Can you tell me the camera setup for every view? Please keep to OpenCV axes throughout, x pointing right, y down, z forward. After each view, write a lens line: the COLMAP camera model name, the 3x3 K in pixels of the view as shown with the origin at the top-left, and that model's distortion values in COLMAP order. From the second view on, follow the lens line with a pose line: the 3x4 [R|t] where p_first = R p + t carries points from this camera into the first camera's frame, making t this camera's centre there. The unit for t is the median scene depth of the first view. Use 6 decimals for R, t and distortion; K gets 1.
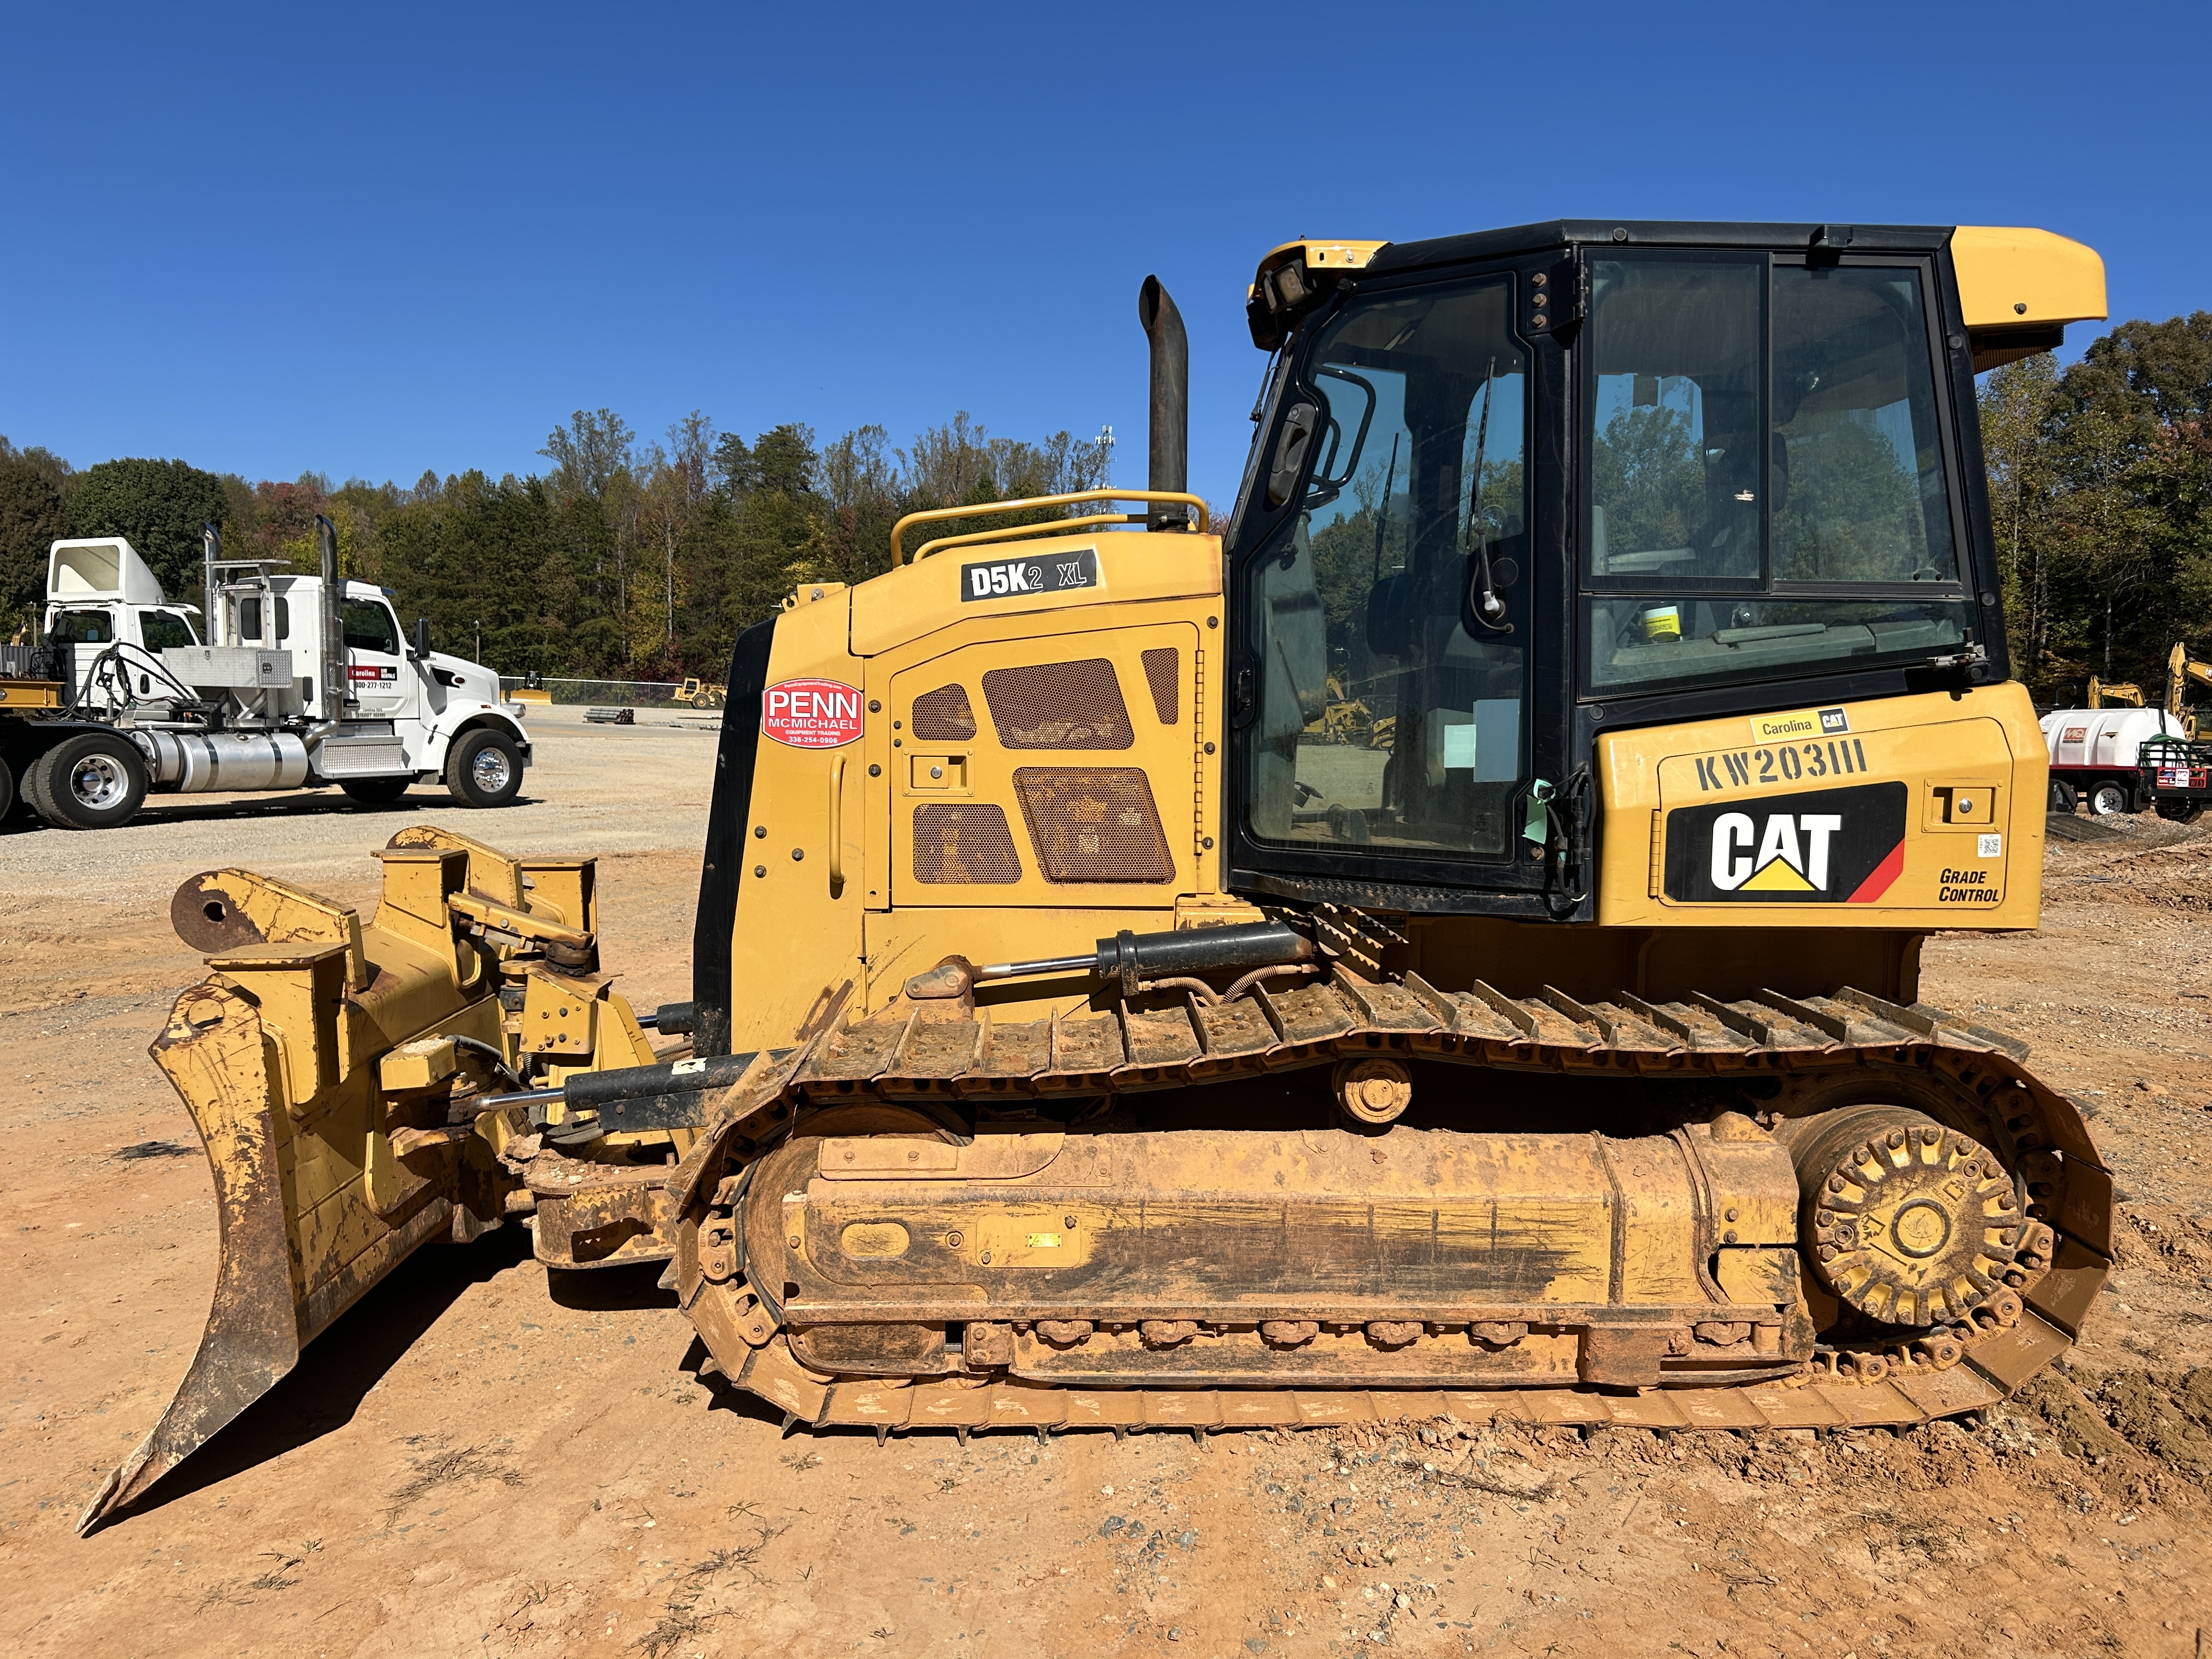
lens RADIAL K [[1669.7, 0, 1088.7], [0, 1669.7, 828.3], [0, 0, 1]] dist [0.058548, -0.075991]
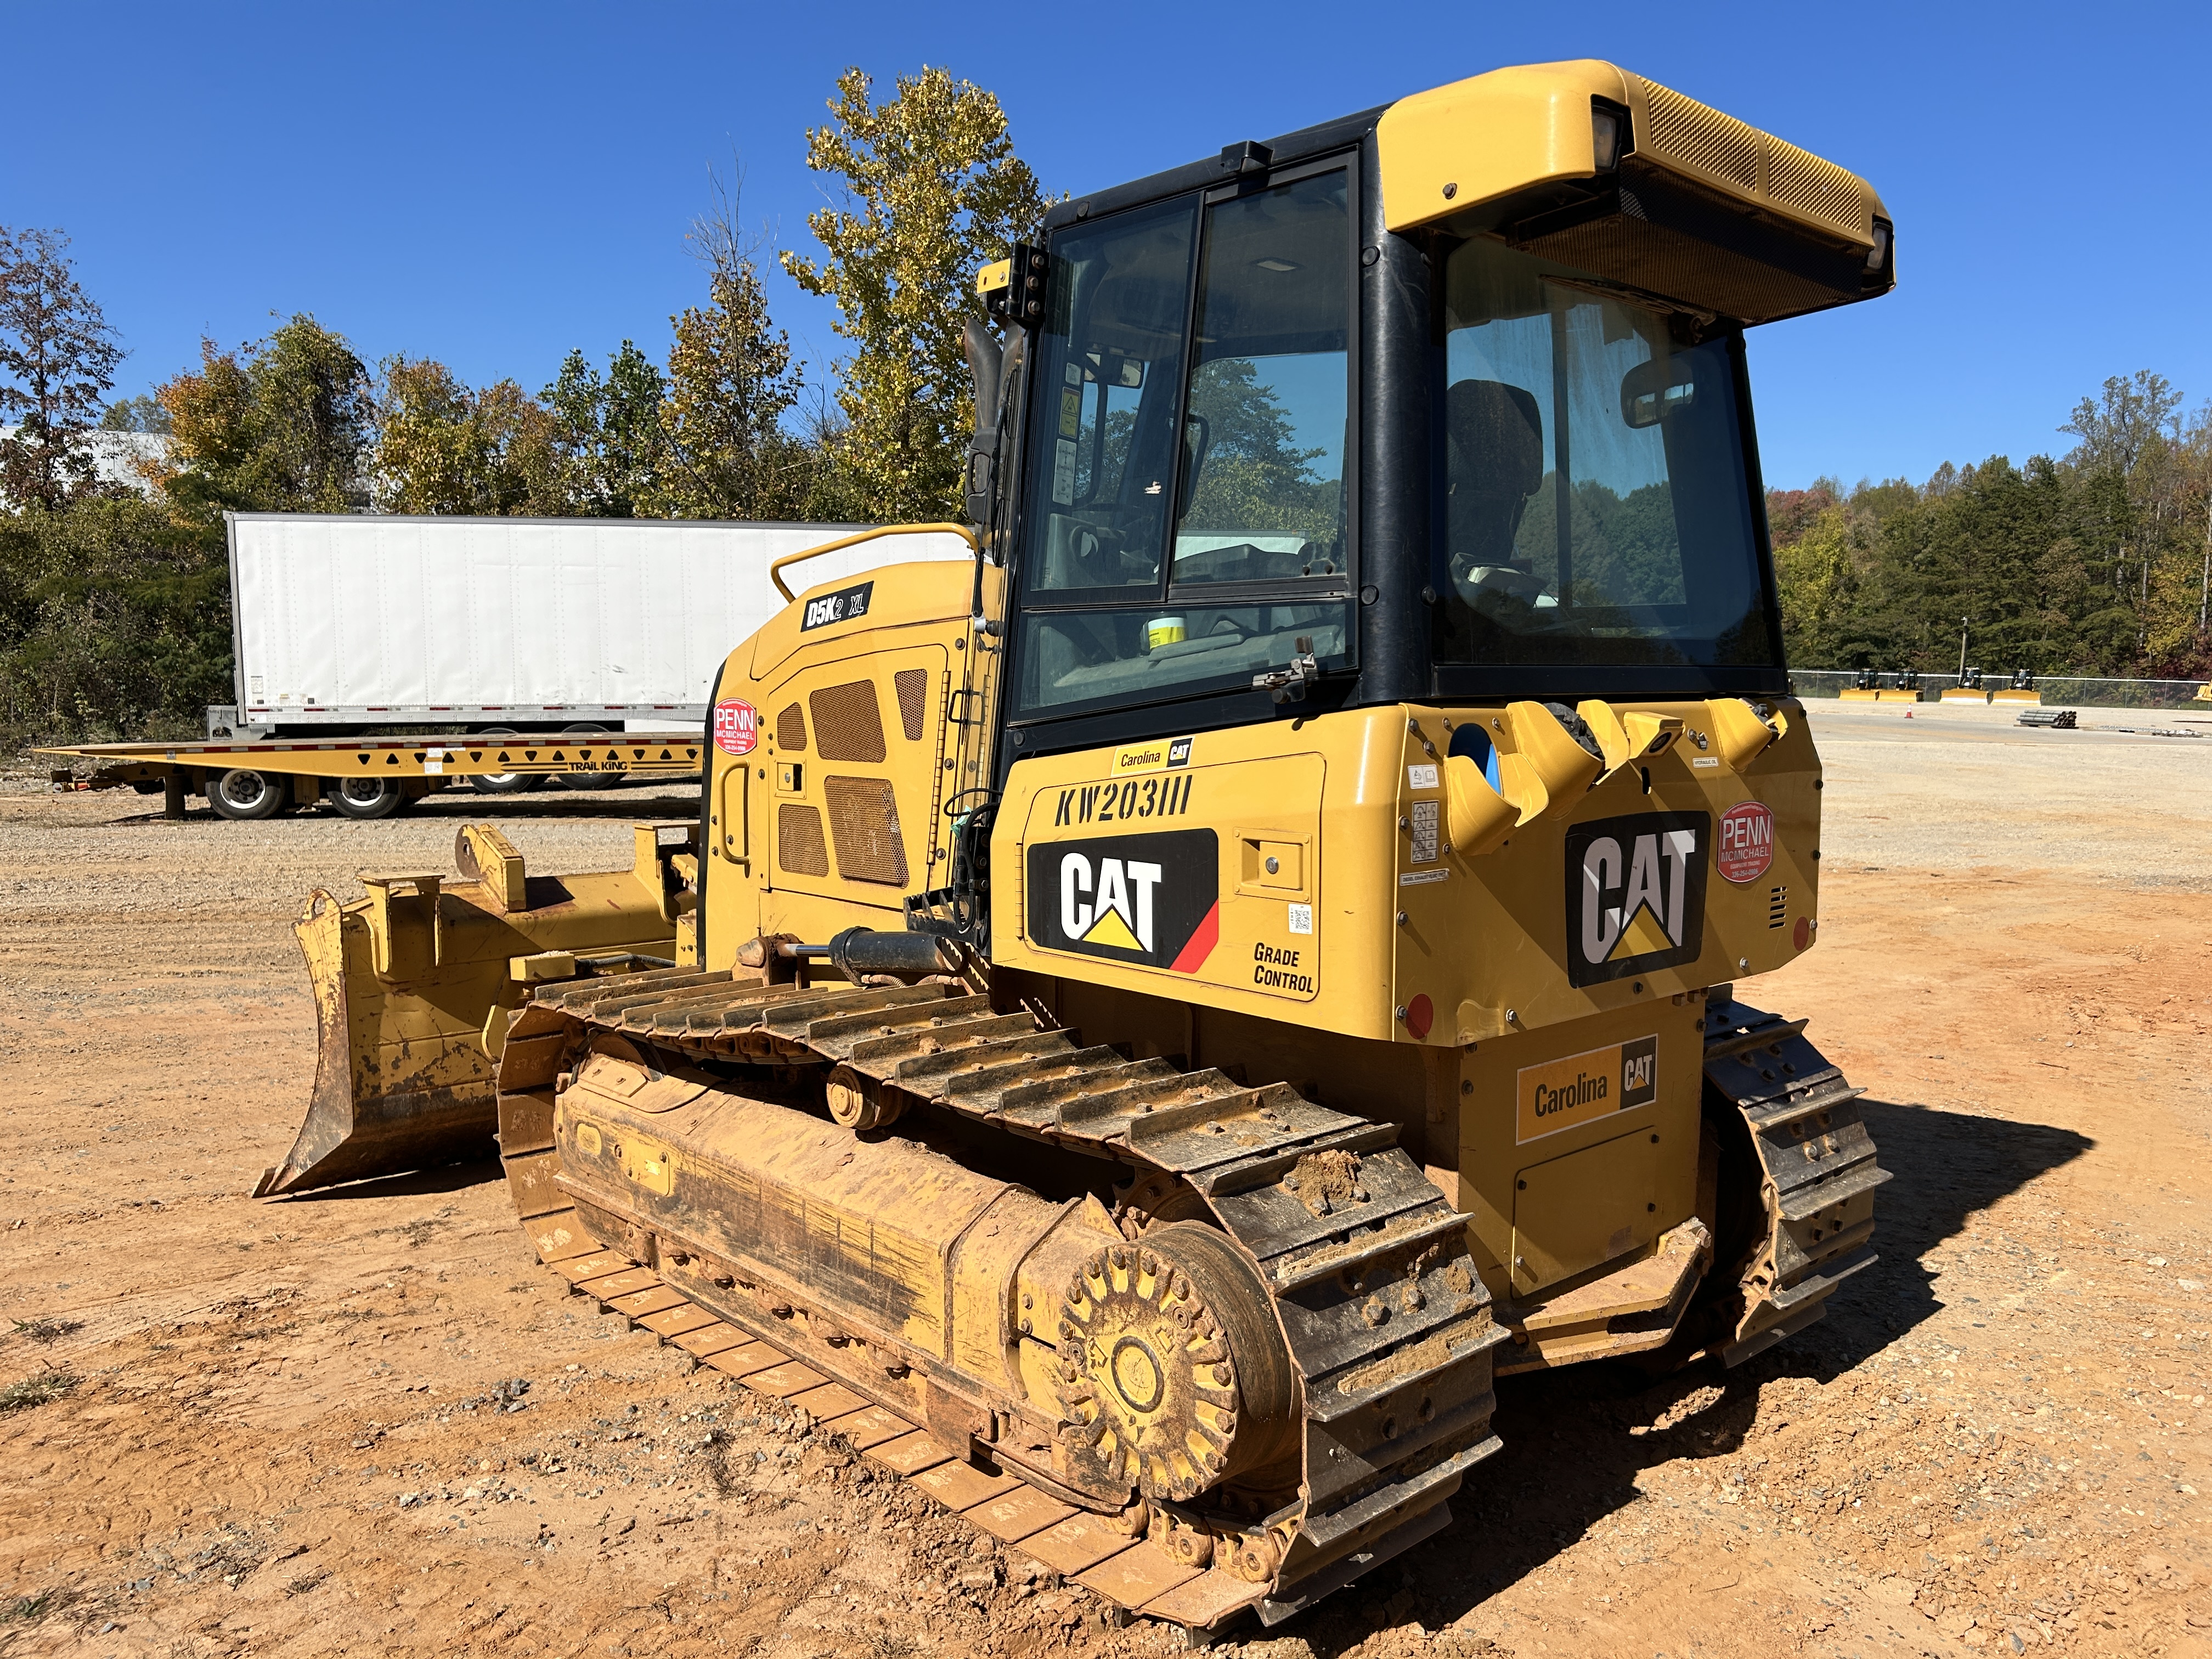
lens RADIAL K [[1669.7, 0, 1109.4], [0, 1669.7, 827.2], [0, 0, 1]] dist [0.058548, -0.075991]
pose [[0.655347, 0.057096, -0.753167, 1.043848], [-0.057803, 0.998006, 0.025361, -0.045528], [0.753113, 0.026915, 0.657340, 0.432089]]
